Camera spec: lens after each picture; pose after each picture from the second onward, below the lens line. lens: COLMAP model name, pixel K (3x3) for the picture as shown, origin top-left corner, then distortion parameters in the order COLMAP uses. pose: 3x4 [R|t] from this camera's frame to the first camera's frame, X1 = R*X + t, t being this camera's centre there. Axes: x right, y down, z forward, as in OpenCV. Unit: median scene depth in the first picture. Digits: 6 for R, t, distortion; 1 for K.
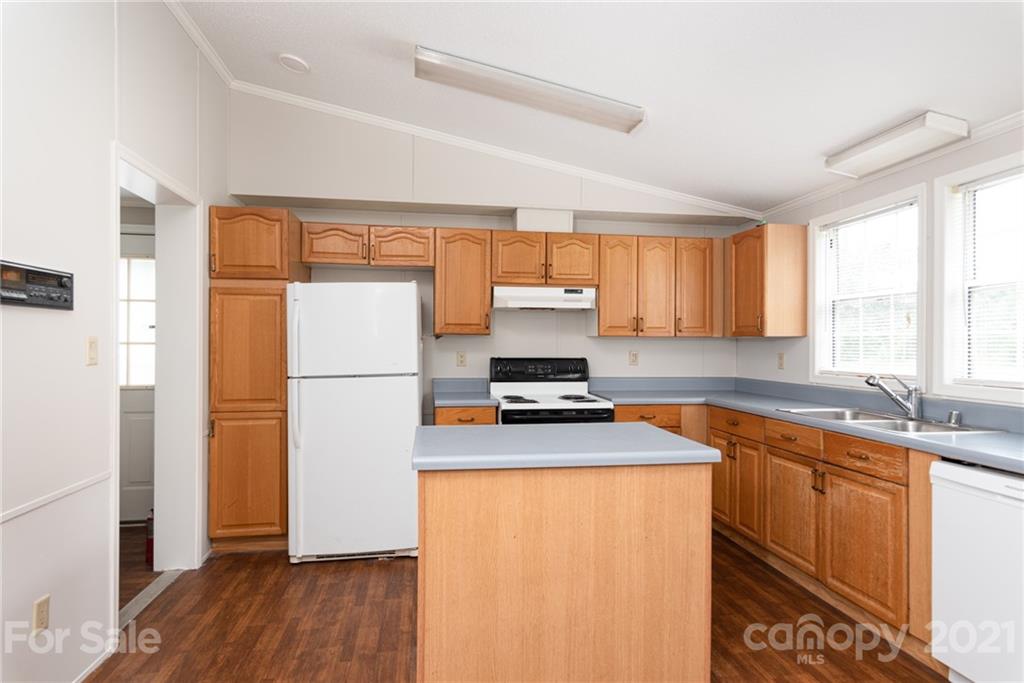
lens RADIAL K [[532.1, 0, 512.0], [0, 532.1, 341.5], [0, 0, 1]] dist [0.002033, 0.000492]
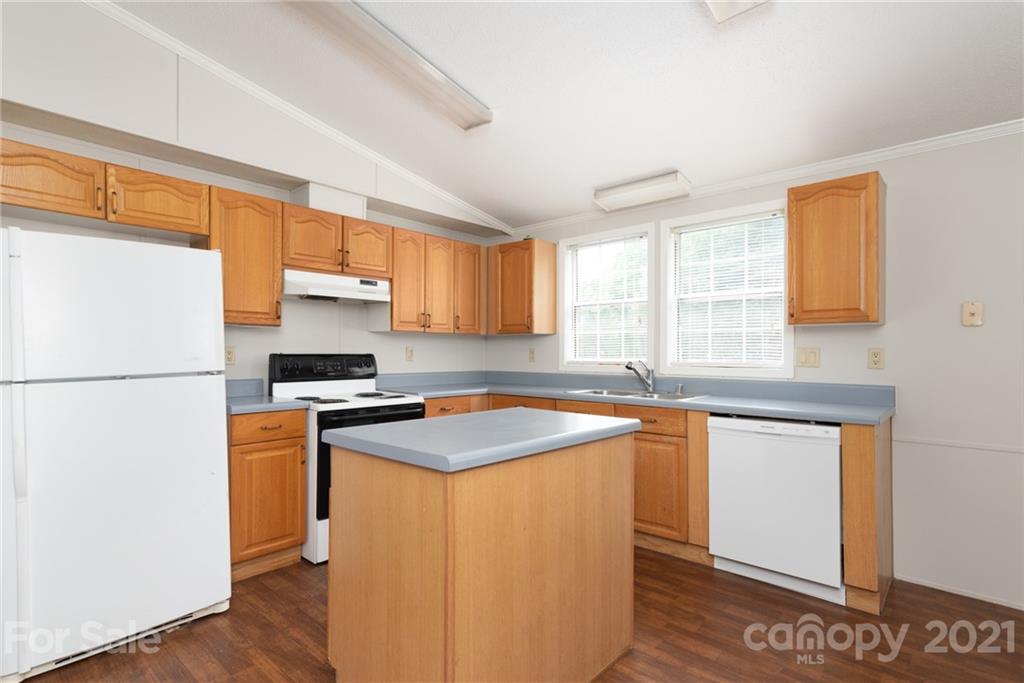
lens RADIAL K [[511.3, 0, 490.8], [0, 511.3, 350.0], [0, 0, 1]] dist [0.017635, -0.000164]
pose [[0.784279, -0.000720, 0.620408, -0.285495], [-0.000754, 0.999997, 0.002114, 0.023520], [-0.620408, -0.002126, 0.784276, 0.155106]]
